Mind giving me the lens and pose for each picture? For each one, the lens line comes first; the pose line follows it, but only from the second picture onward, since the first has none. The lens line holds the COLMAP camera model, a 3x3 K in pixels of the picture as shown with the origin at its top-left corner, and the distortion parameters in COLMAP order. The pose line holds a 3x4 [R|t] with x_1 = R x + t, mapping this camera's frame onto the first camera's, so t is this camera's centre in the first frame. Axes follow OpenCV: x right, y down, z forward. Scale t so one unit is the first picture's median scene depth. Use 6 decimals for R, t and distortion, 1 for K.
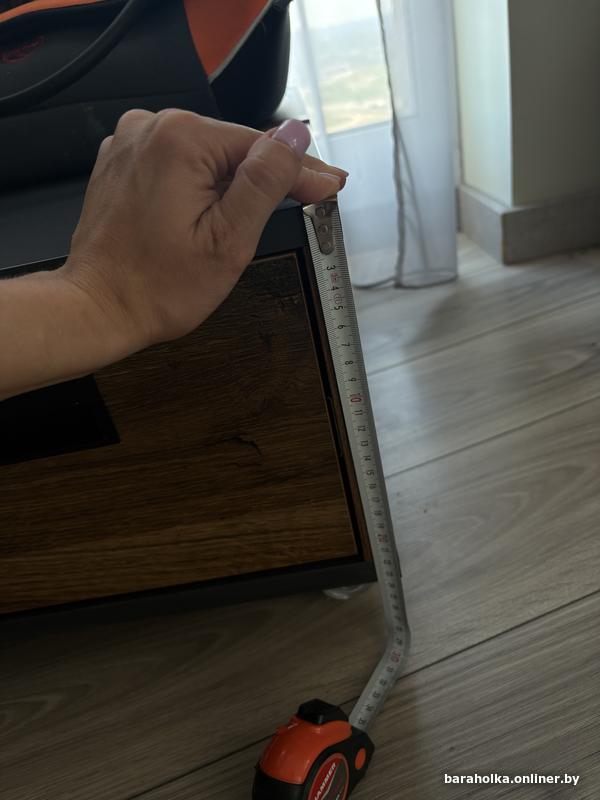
lens RADIAL K [[606.1, 0, 297.4], [0, 606.1, 403.1], [0, 0, 1]] dist [0.005520, 0.001910]
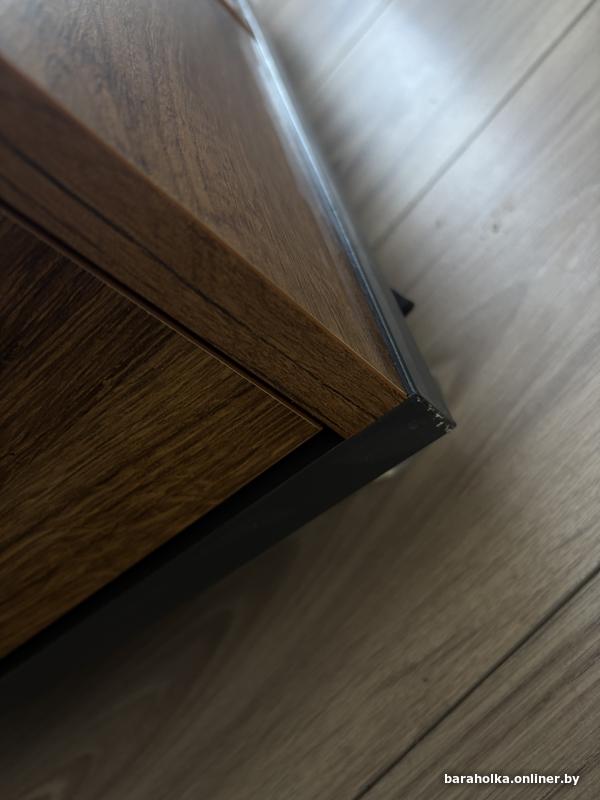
lens RADIAL K [[609.9, 0, 302.3], [0, 609.9, 376.2], [0, 0, 1]] dist [-0.033823, -0.002460]
pose [[0.859219, -0.442964, -0.255980, 0.201894], [0.497439, 0.840270, 0.215641, 0.128904], [0.119571, -0.312618, 0.942323, 0.640085]]
